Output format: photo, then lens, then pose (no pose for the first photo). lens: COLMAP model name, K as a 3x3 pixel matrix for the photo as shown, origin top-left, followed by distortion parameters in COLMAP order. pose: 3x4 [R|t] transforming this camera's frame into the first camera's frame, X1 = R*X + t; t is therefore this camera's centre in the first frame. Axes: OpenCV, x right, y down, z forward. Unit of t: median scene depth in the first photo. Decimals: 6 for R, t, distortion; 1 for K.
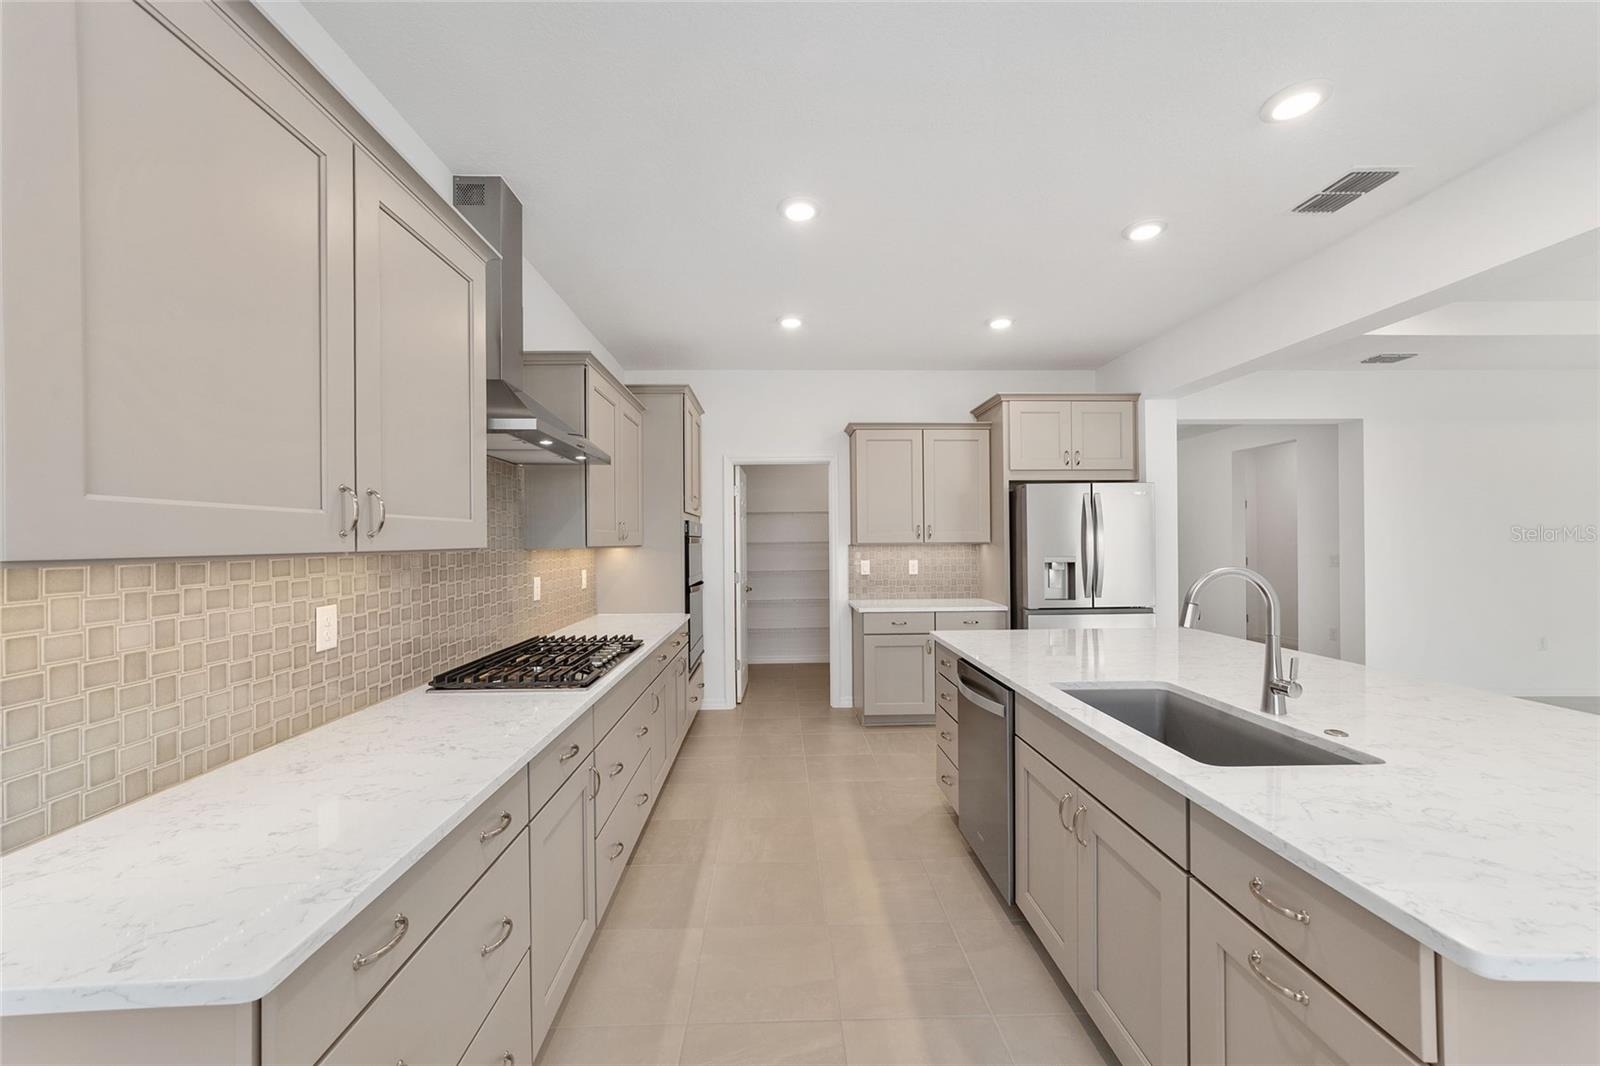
lens RADIAL K [[612.1, 0, 794.1], [0, 612.1, 538.7], [0, 0, 1]] dist [-0.013827, 0.007334]
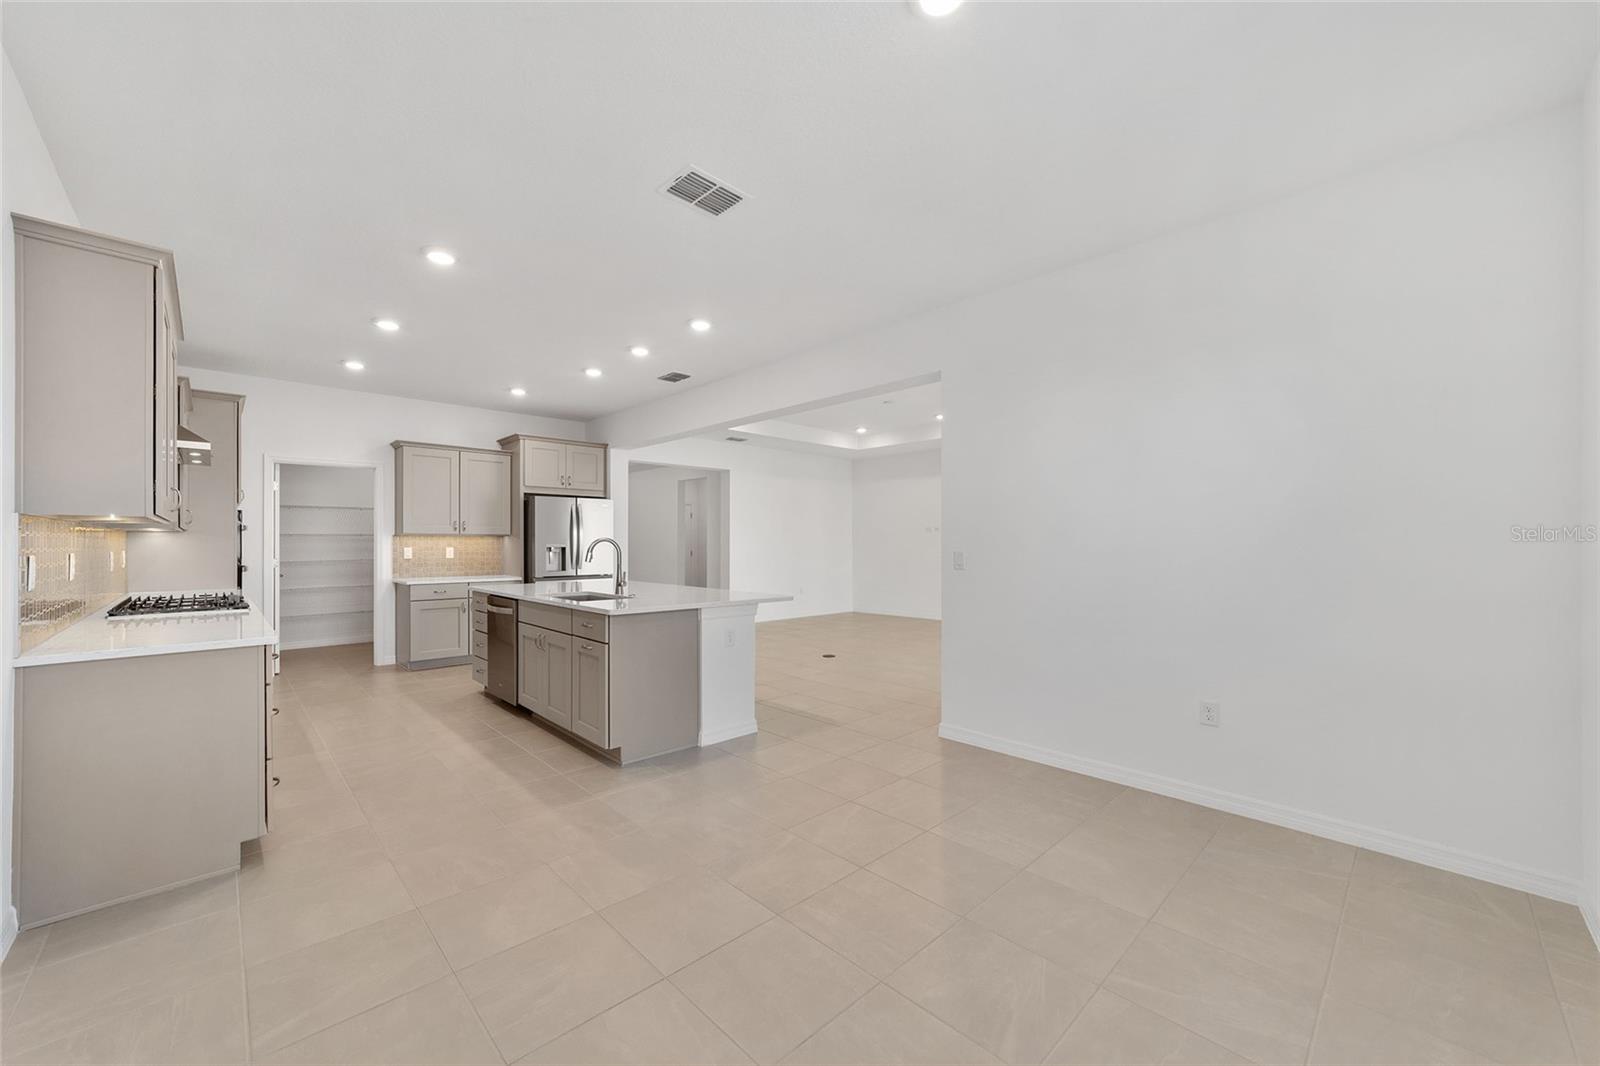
lens RADIAL K [[612.1, 0, 789.8], [0, 612.1, 540.0], [0, 0, 1]] dist [-0.013827, 0.007334]
pose [[0.744917, 0.010833, 0.667069, -0.155856], [-0.008425, 0.999941, -0.006831, 0.024677], [-0.667104, -0.000532, 0.744964, -0.537058]]
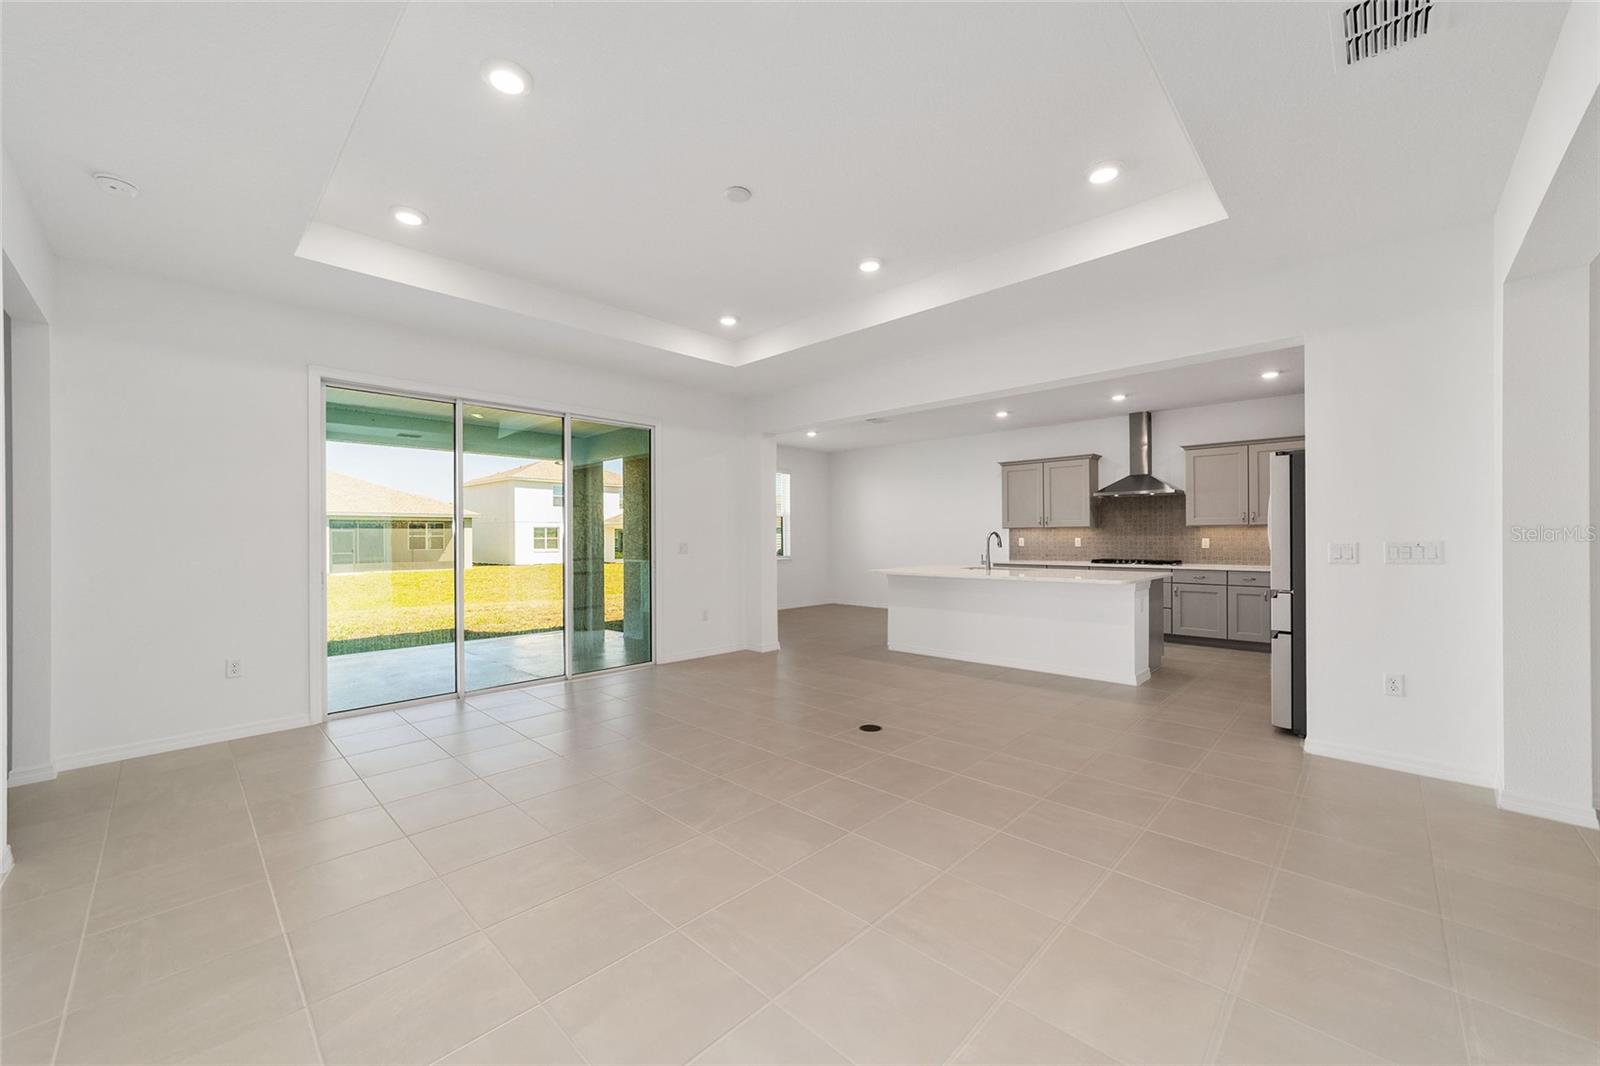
lens RADIAL K [[612.1, 0, 796.6], [0, 612.1, 536.4], [0, 0, 1]] dist [-0.013827, 0.007334]
pose [[-0.710551, 0.011502, -0.703551, 1.616991], [0.014228, 0.999897, 0.001978, 0.019069], [0.703502, -0.008605, -0.710642, 1.074829]]
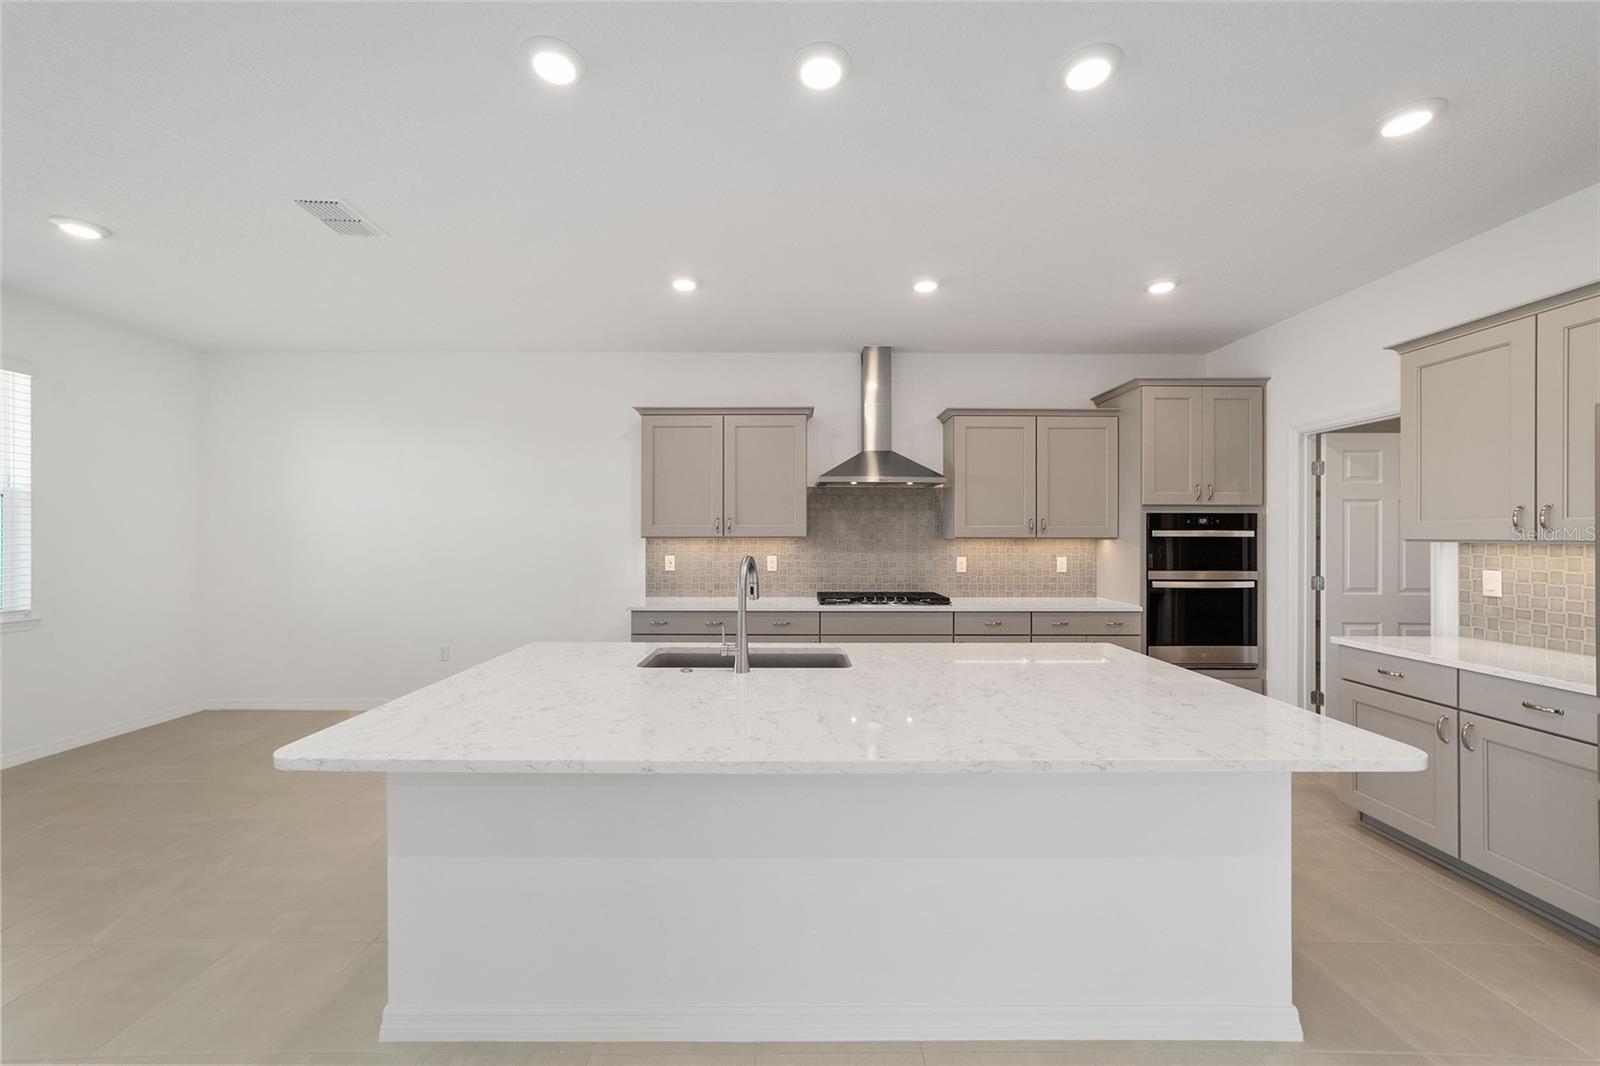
lens RADIAL K [[612.1, 0, 794.6], [0, 612.1, 533.2], [0, 0, 1]] dist [-0.013827, 0.007334]
pose [[-0.022849, 0.004219, -0.999730, 0.770194], [0.003332, 0.999986, 0.004144, -0.003191], [0.999733, -0.003237, -0.022863, 0.426653]]
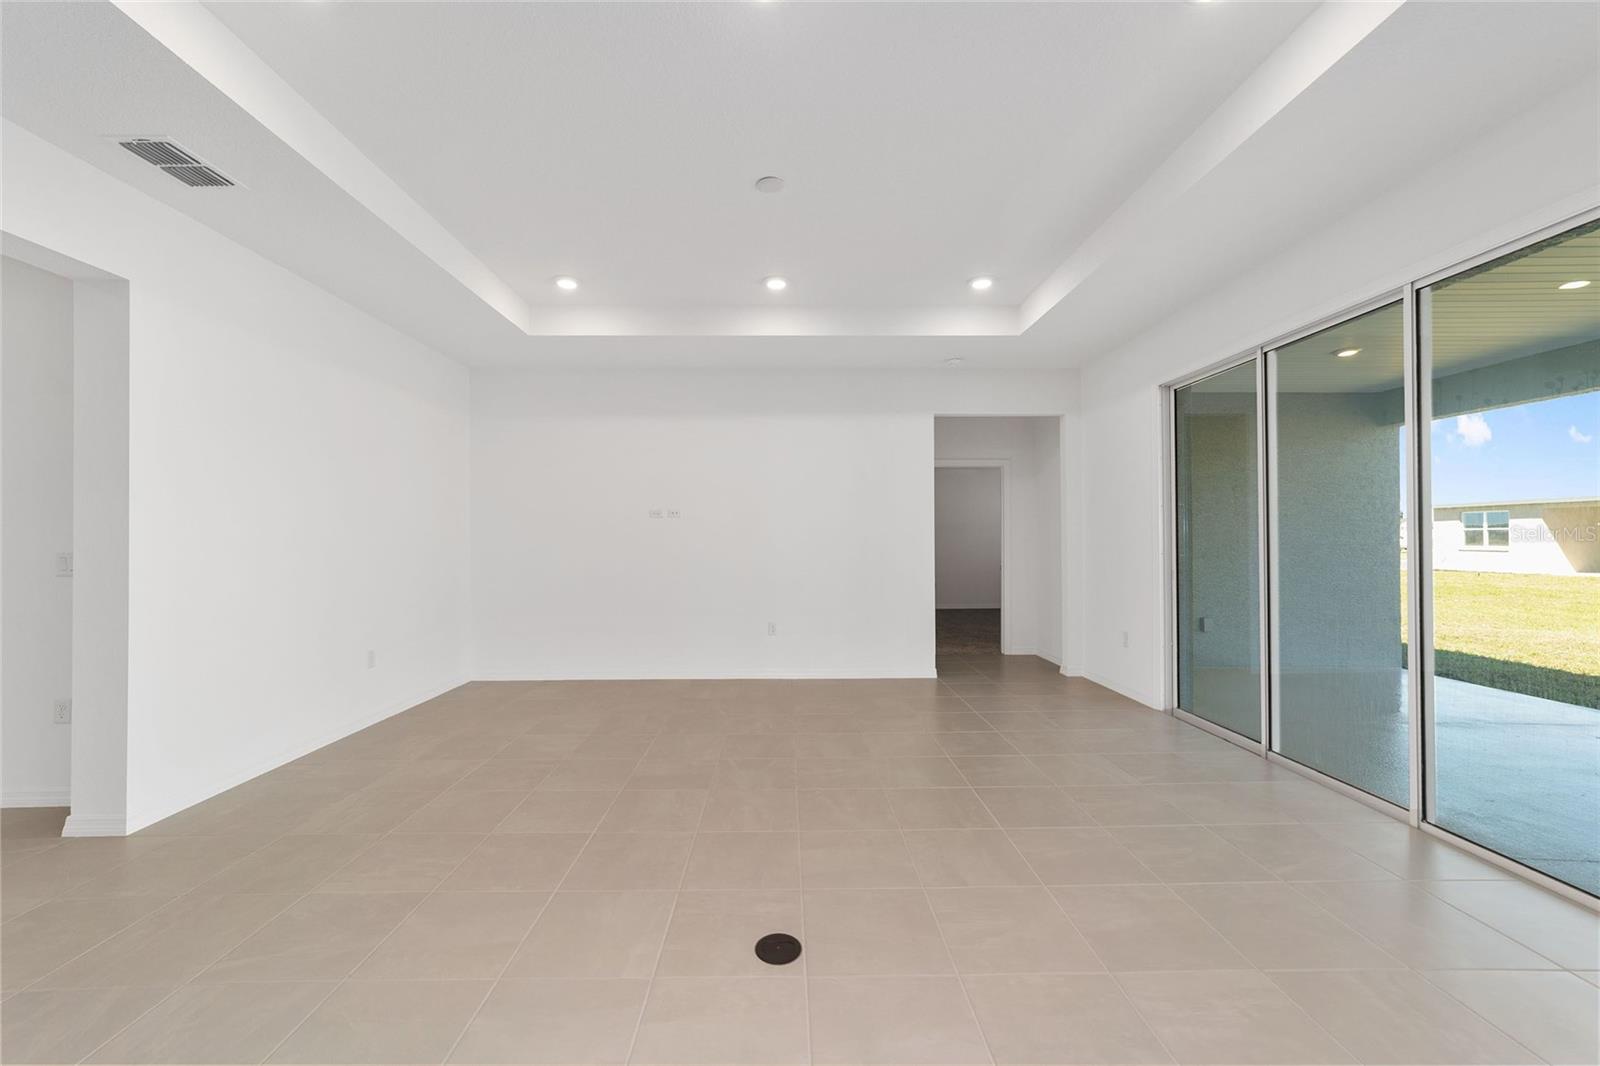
lens RADIAL K [[612.1, 0, 793.4], [0, 612.1, 534.9], [0, 0, 1]] dist [-0.013827, 0.007334]
pose [[0.014468, 0.011795, 0.999826, 0.514395], [-0.000613, 0.999930, -0.011788, 0.022108], [-0.999895, -0.000442, 0.014474, 0.514201]]
